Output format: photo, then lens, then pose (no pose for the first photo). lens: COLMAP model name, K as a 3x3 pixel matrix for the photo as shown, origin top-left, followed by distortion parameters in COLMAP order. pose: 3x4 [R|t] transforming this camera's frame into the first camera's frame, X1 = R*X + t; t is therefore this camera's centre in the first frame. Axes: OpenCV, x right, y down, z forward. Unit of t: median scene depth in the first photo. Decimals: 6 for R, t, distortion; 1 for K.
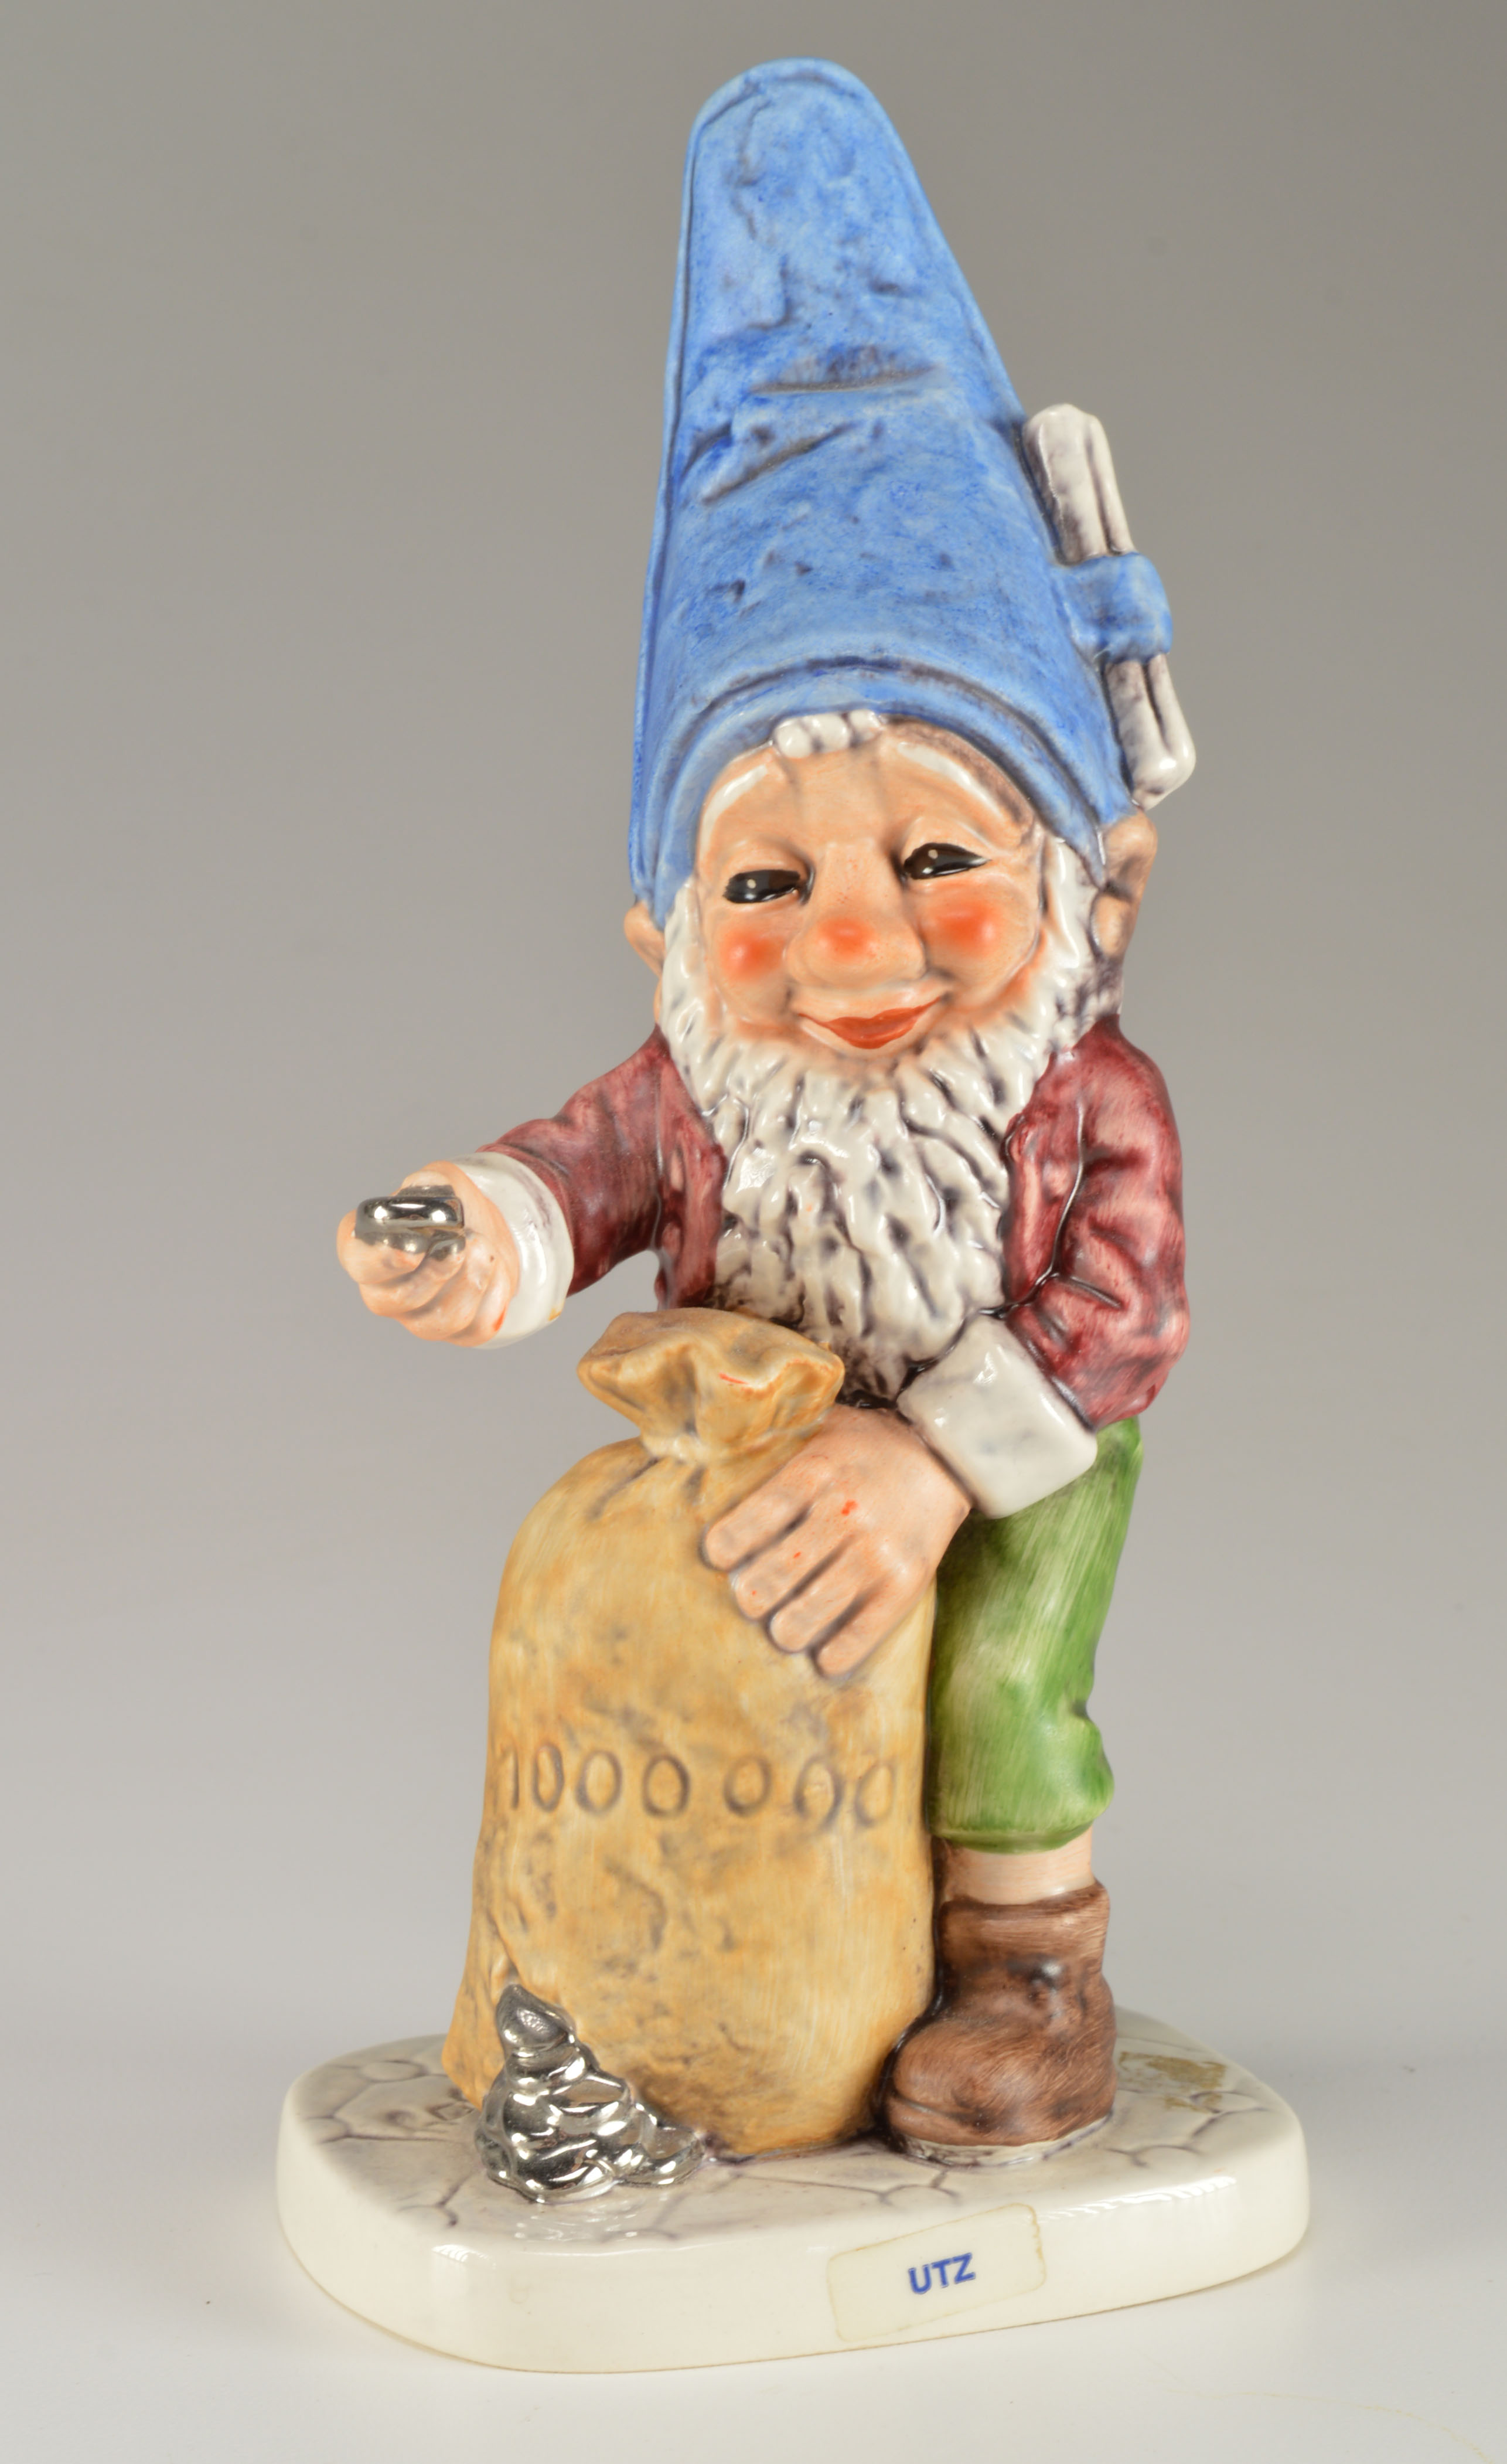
lens RADIAL K [[5459.4, 0, 674.1], [0, 5459.4, 1238.1], [0, 0, 1]] dist [0.027230, -0.121943]
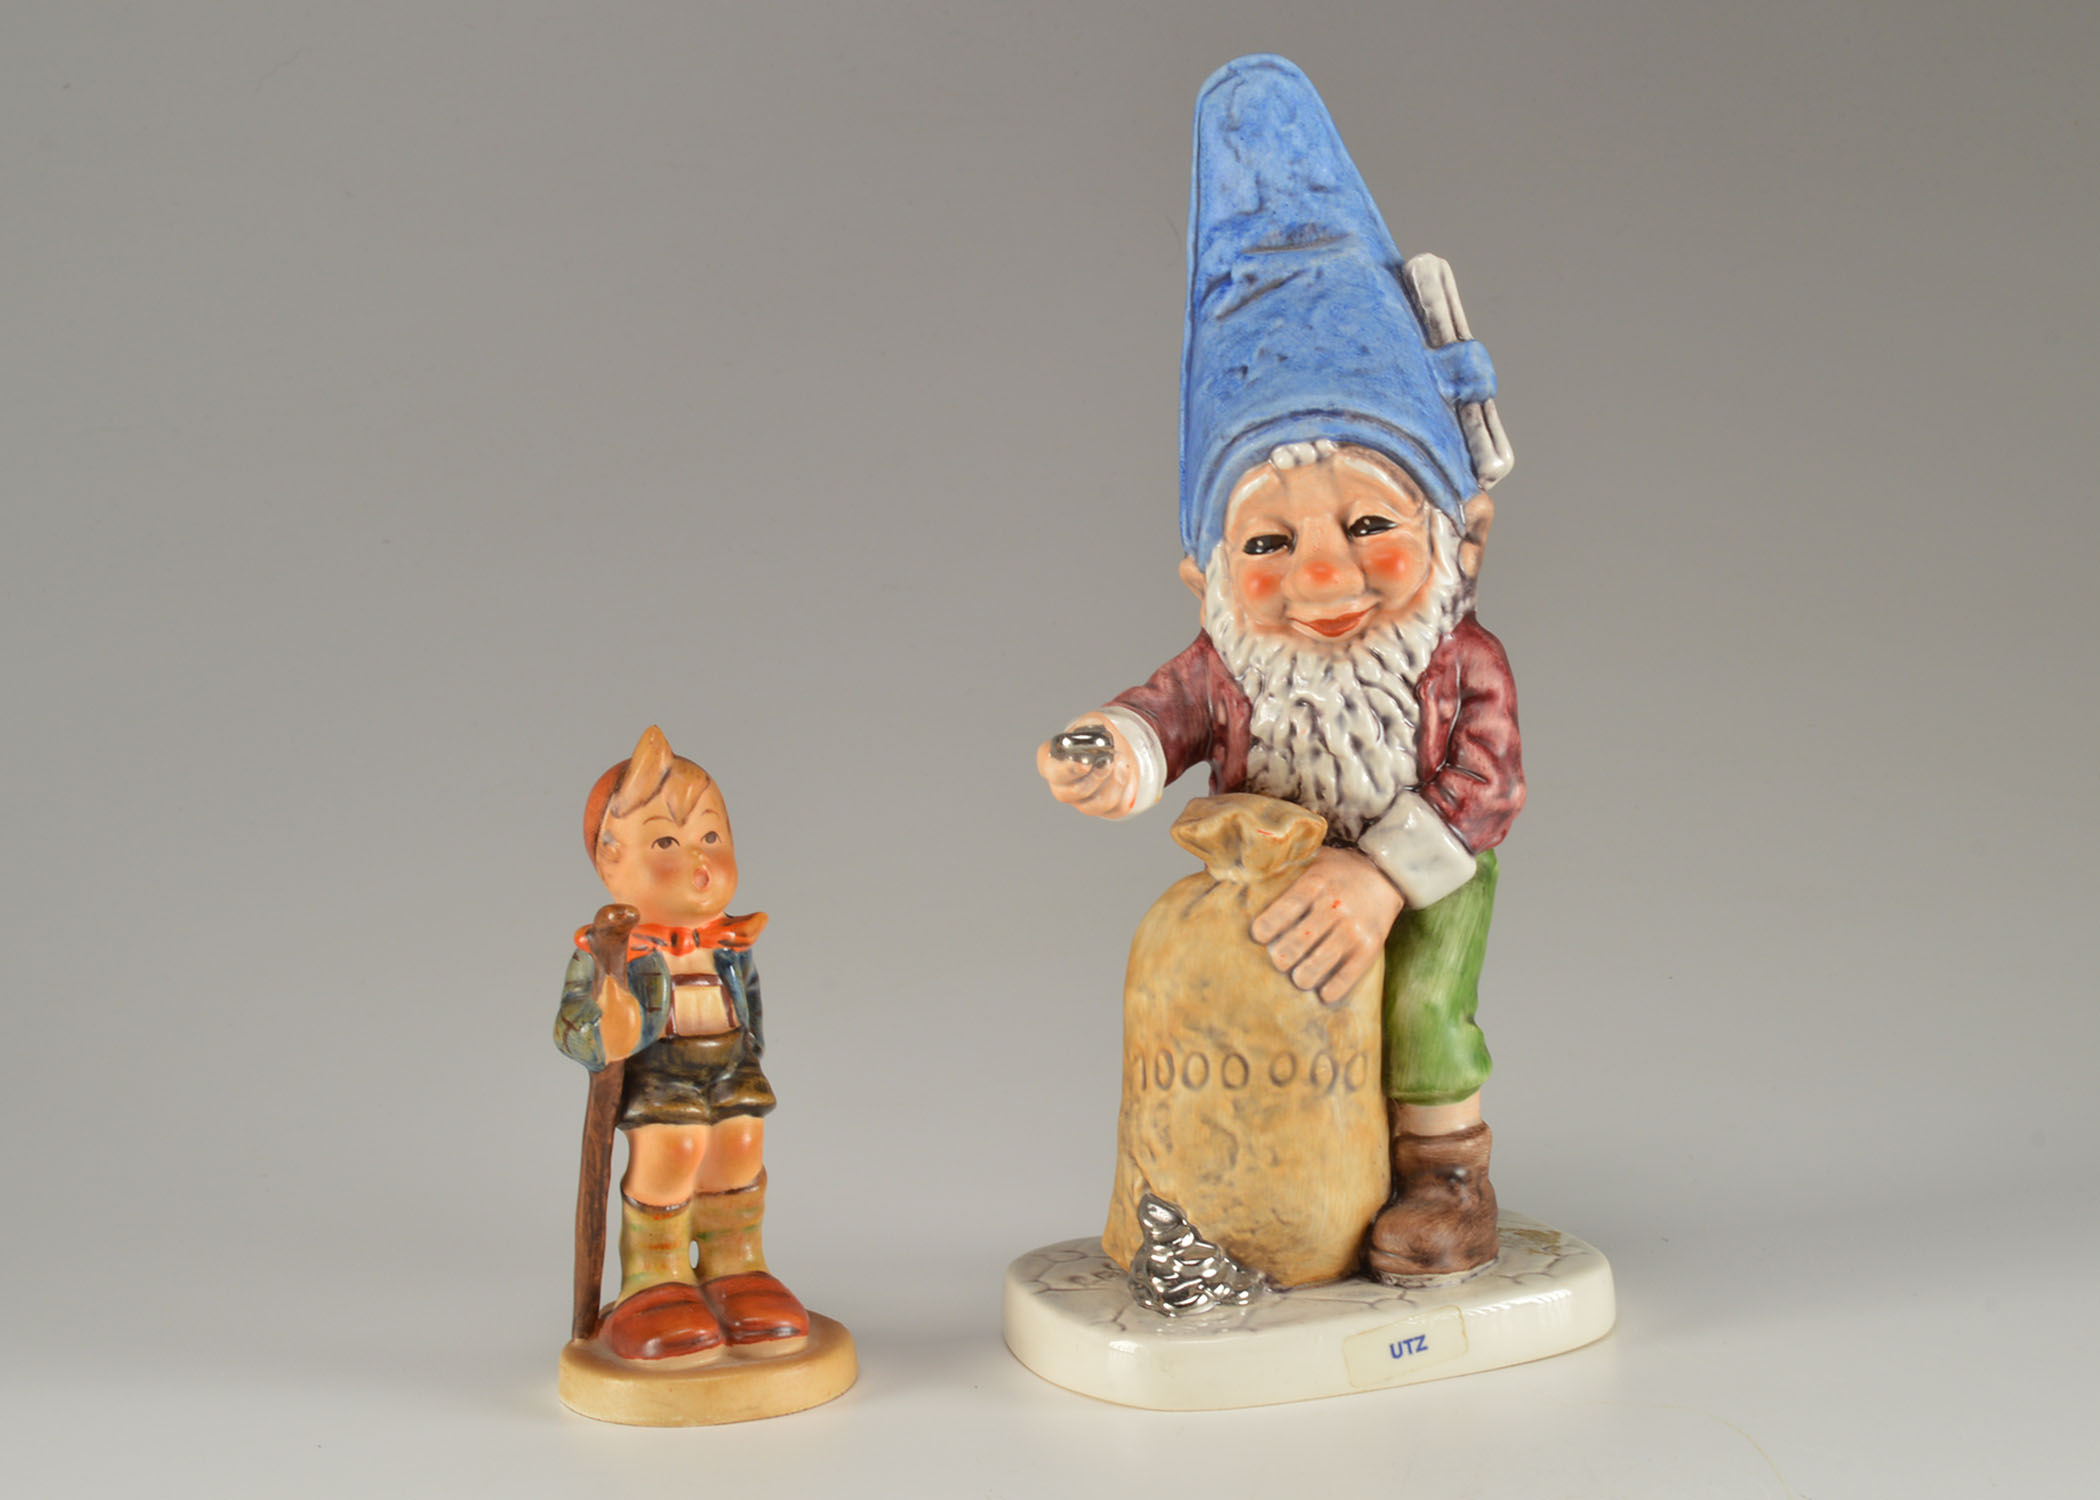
lens RADIAL K [[4314.5, 0, 1050.0], [0, 4314.5, 750.0], [0, 0, 1]] dist [-0.008905, 0.040914]
pose [[0.999063, -0.039514, 0.017672, -0.078067], [0.039732, 0.999136, -0.012171, 0.013561], [-0.017176, 0.012861, 0.999770, -0.347341]]
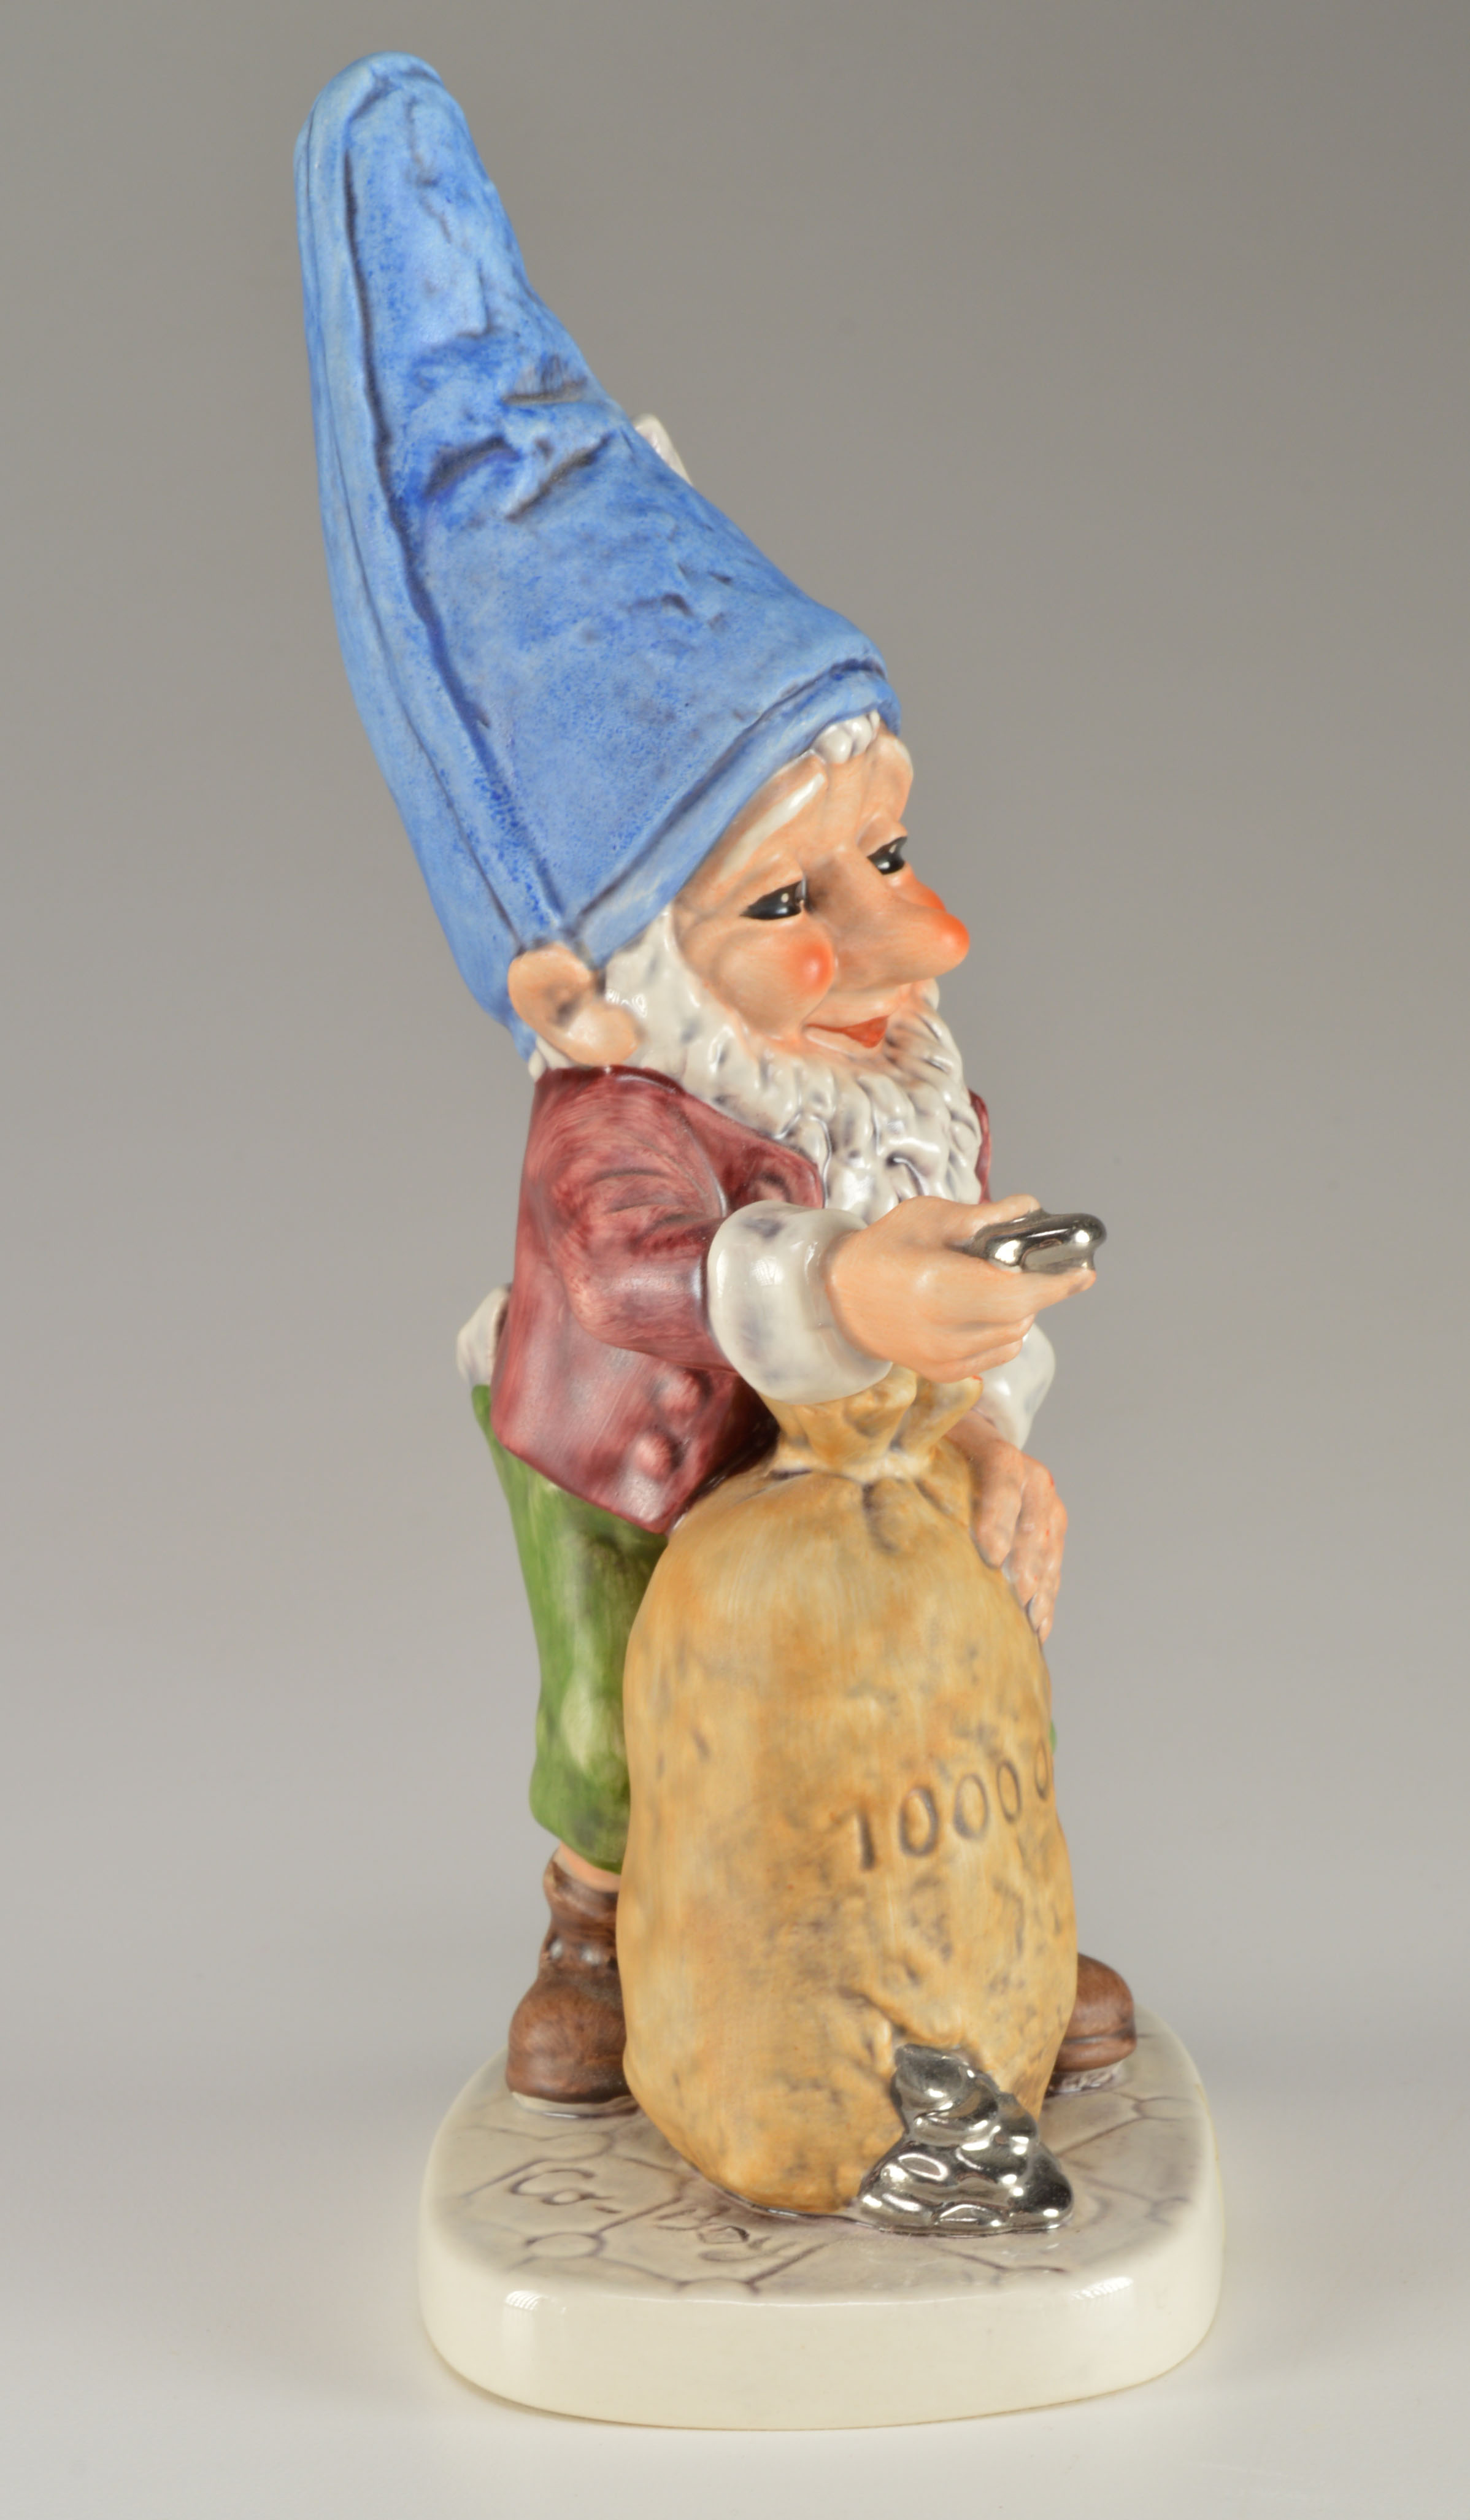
lens RADIAL K [[5163.8, 0, 735.0], [0, 5163.8, 1314.8], [0, 0, 1]] dist [0.001336, 0.137047]
pose [[0.377895, -0.161403, 0.911671, -0.850360], [0.165871, 0.980558, 0.104844, -0.090435], [-0.910869, 0.111600, 0.397320, 0.649442]]
